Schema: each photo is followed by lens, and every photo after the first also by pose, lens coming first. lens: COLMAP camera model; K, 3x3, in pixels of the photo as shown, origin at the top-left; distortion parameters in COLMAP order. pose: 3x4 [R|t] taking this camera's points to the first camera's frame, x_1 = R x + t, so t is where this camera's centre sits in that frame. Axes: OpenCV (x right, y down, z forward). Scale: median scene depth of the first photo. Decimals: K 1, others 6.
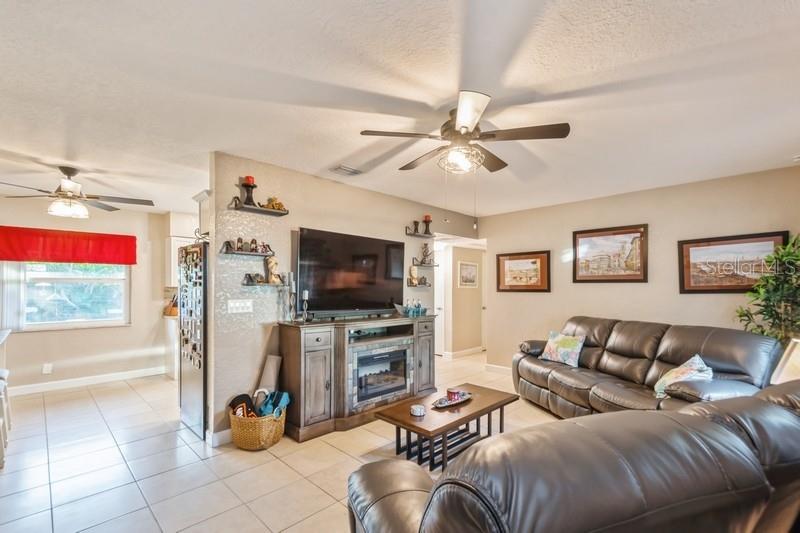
lens RADIAL K [[352.3, 0, 400.8], [0, 352.3, 289.3], [0, 0, 1]] dist [0.014732, -0.000555]
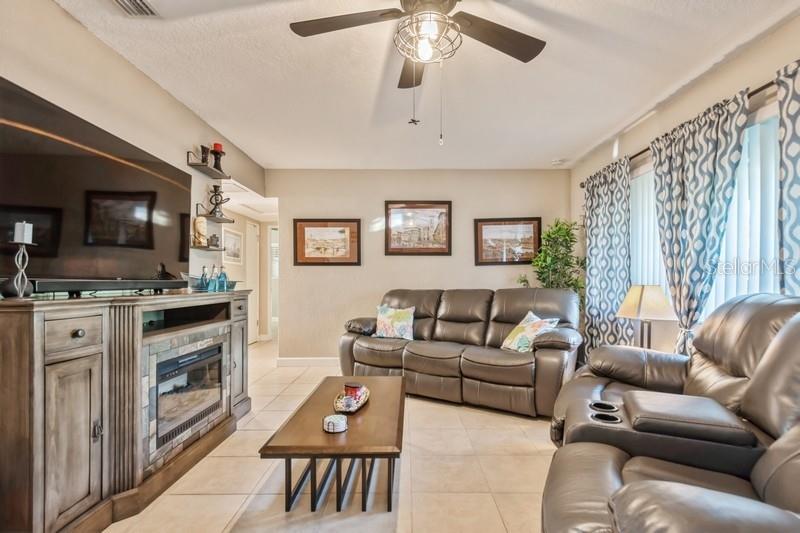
lens RADIAL K [[380.3, 0, 413.2], [0, 380.3, 282.5], [0, 0, 1]] dist [-0.000341, -0.001767]
pose [[0.703366, -0.003543, 0.710819, -0.214904], [0.000946, 0.999991, 0.004049, 0.060116], [-0.710827, -0.002176, 0.703363, 0.284227]]
